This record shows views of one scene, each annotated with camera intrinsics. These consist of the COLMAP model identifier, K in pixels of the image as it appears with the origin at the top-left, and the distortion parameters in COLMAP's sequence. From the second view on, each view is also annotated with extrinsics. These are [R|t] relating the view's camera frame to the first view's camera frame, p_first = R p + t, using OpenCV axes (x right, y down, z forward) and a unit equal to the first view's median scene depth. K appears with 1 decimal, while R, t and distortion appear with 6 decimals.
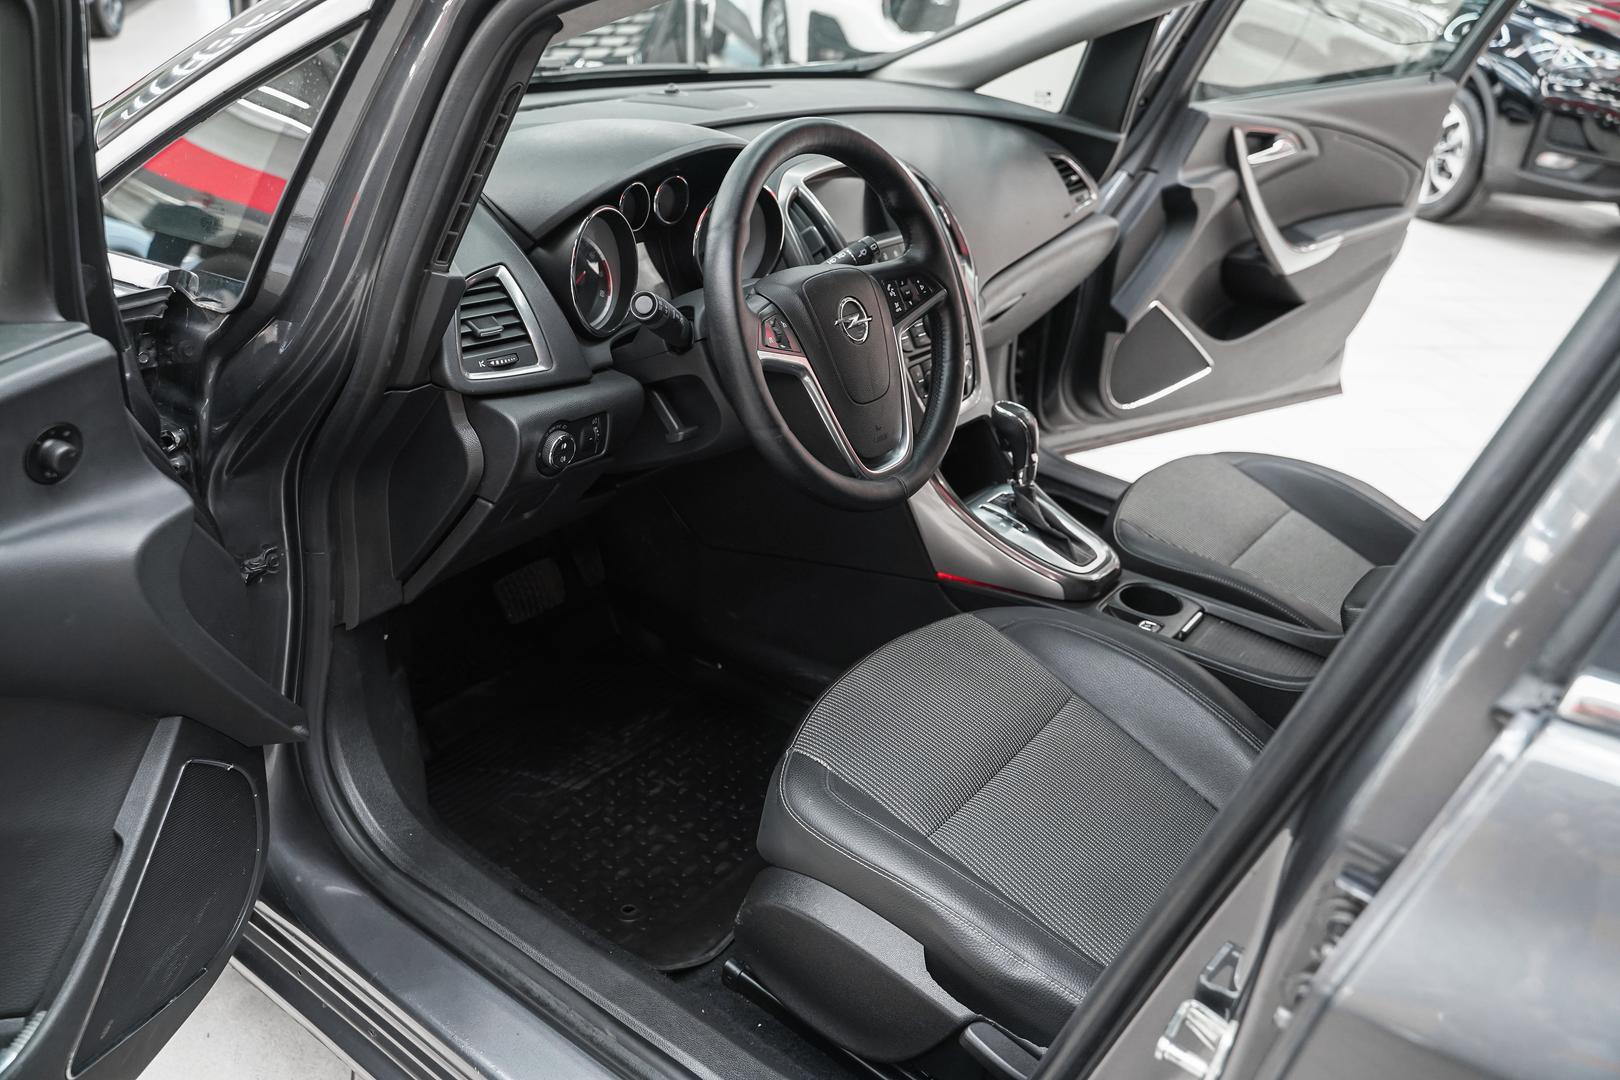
lens RADIAL K [[1282.9, 0, 794.8], [0, 1282.9, 544.8], [0, 0, 1]] dist [-0.020843, 0.030519]
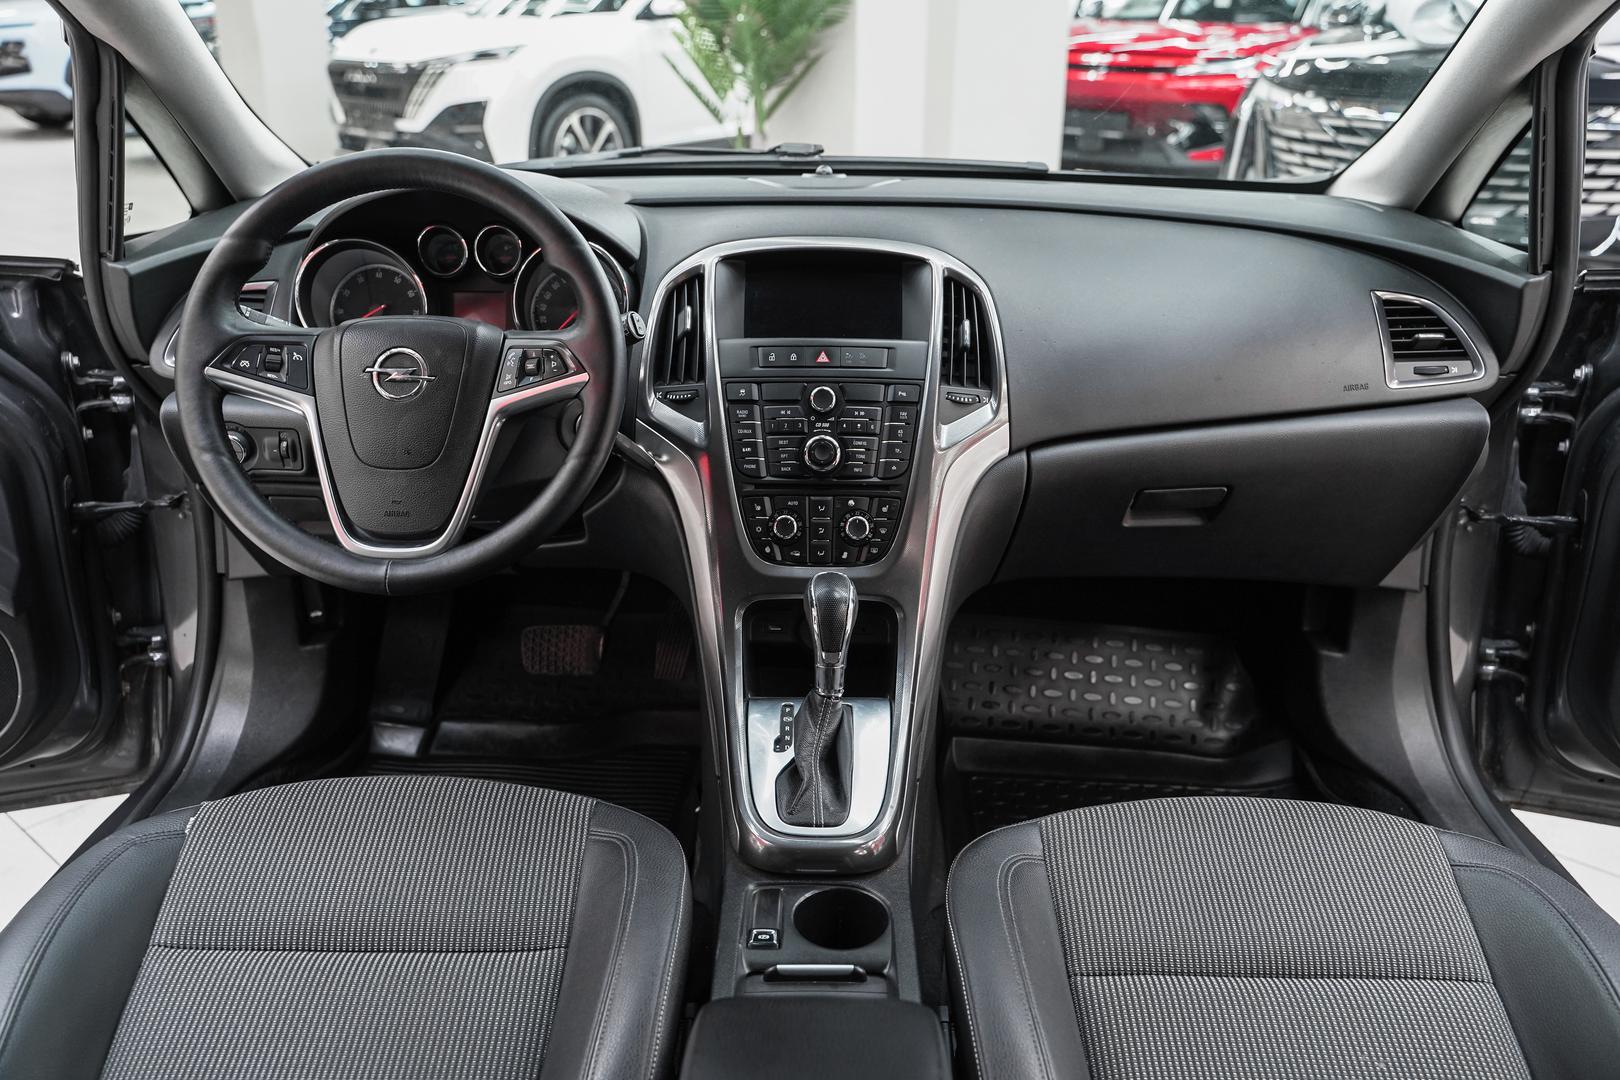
lens RADIAL K [[1282.9, 0, 806.0], [0, 1282.9, 535.7], [0, 0, 1]] dist [-0.020843, 0.030519]
pose [[0.587142, 0.222541, -0.778293, 0.652929], [-0.330794, 0.943486, 0.020227, -0.129508], [0.738810, 0.245578, 0.627575, 0.491619]]
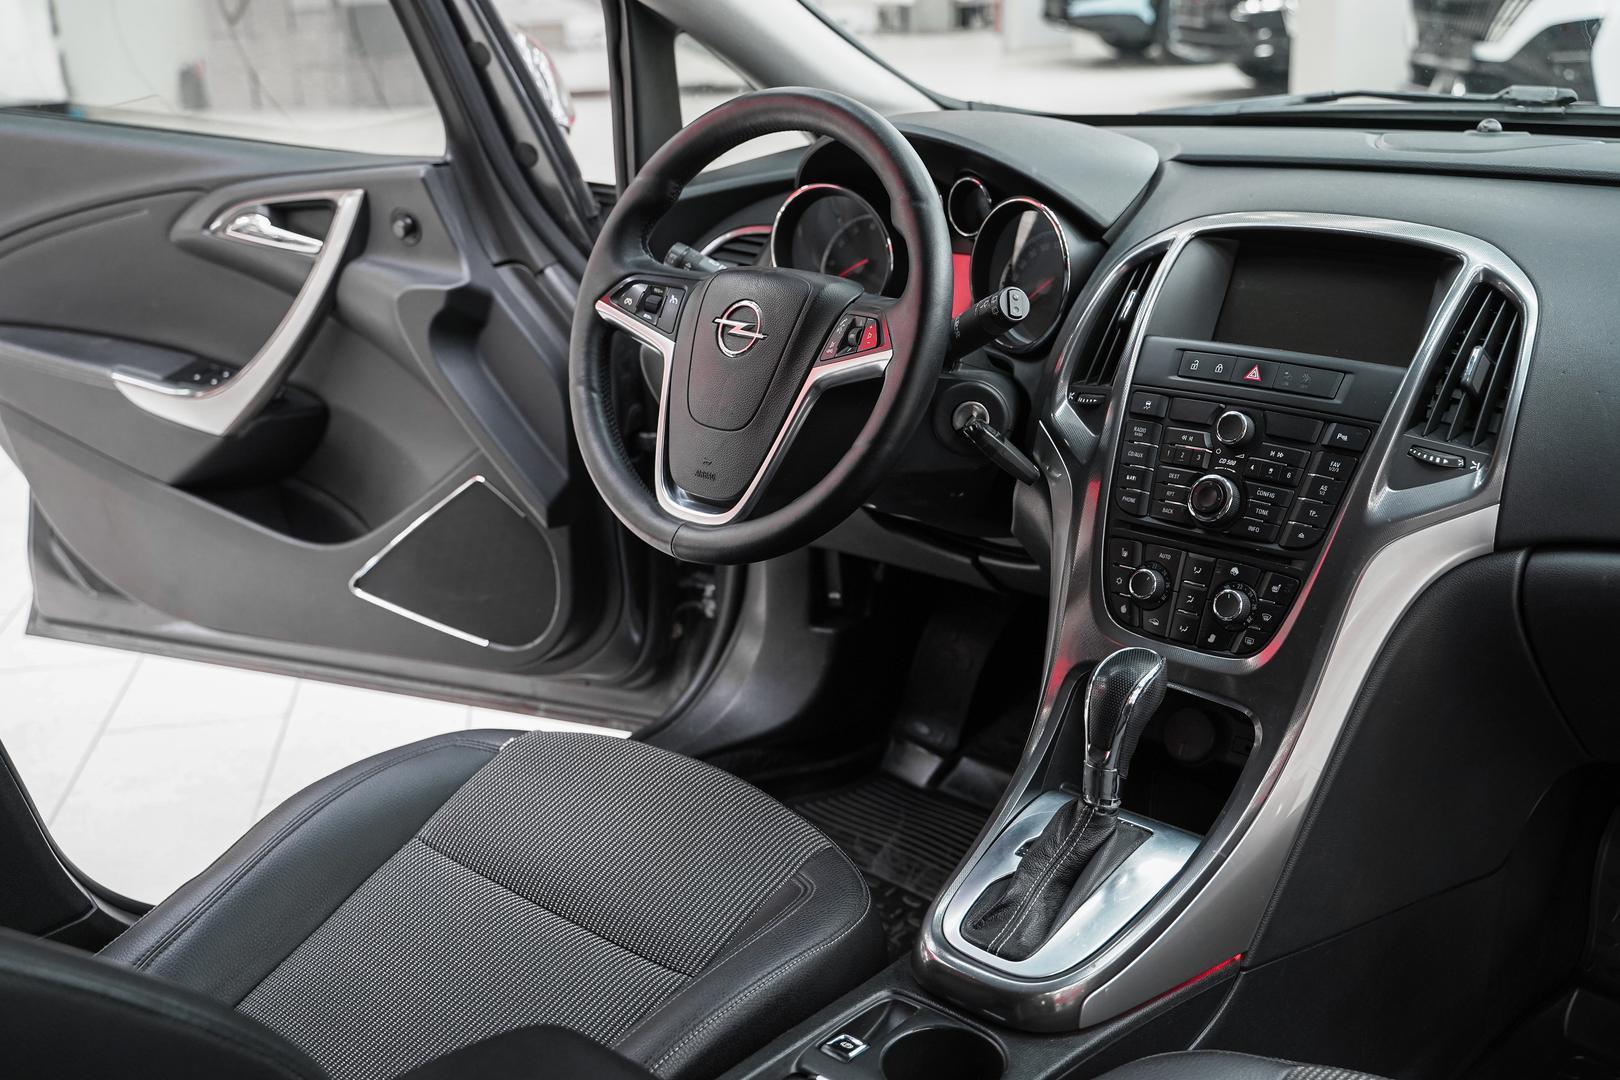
lens RADIAL K [[1677.3, 0, 807.5], [0, 1677.3, 513.7], [0, 0, 1]] dist [-0.005612, 0.000000]
pose [[-0.101851, 0.239915, -0.965436, 0.782128], [-0.424097, 0.867403, 0.260294, -0.263481], [0.899871, 0.435950, 0.013401, 0.771569]]
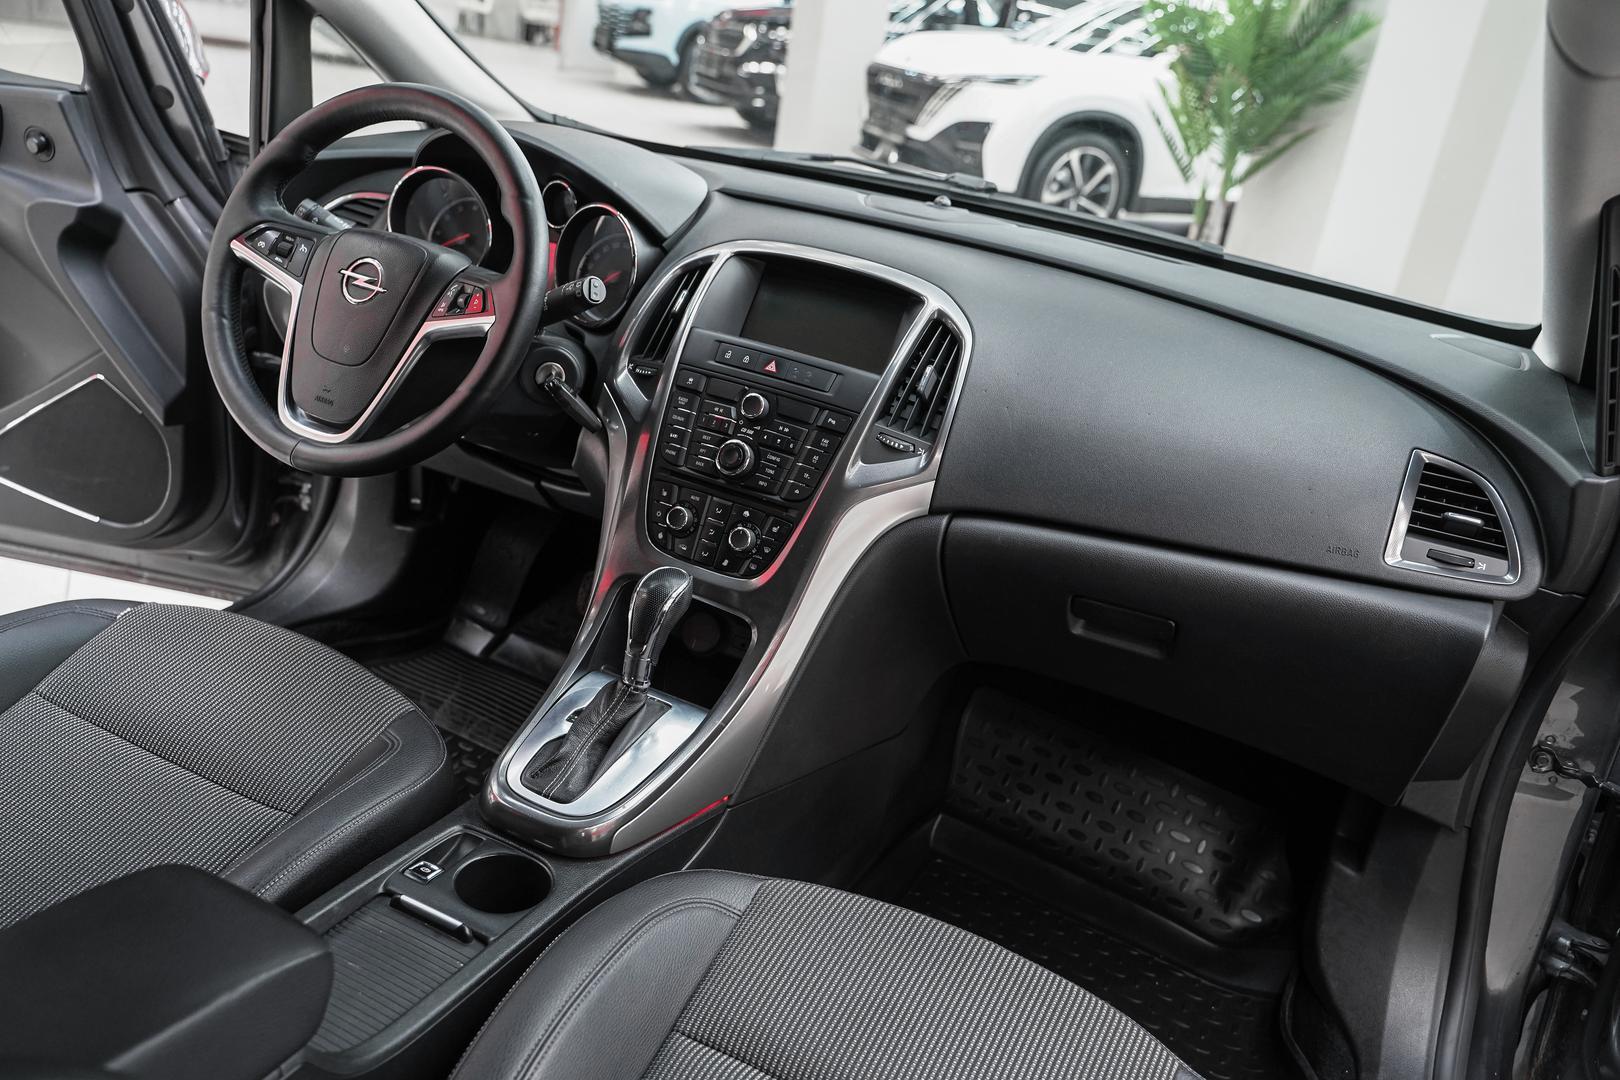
lens RADIAL K [[1282.9, 0, 804.9], [0, 1282.9, 539.6], [0, 0, 1]] dist [-0.020843, 0.030519]
pose [[0.193381, 0.319051, -0.927799, 0.768289], [-0.560189, 0.812258, 0.162559, -0.259043], [0.805476, 0.488307, 0.335804, 0.746176]]
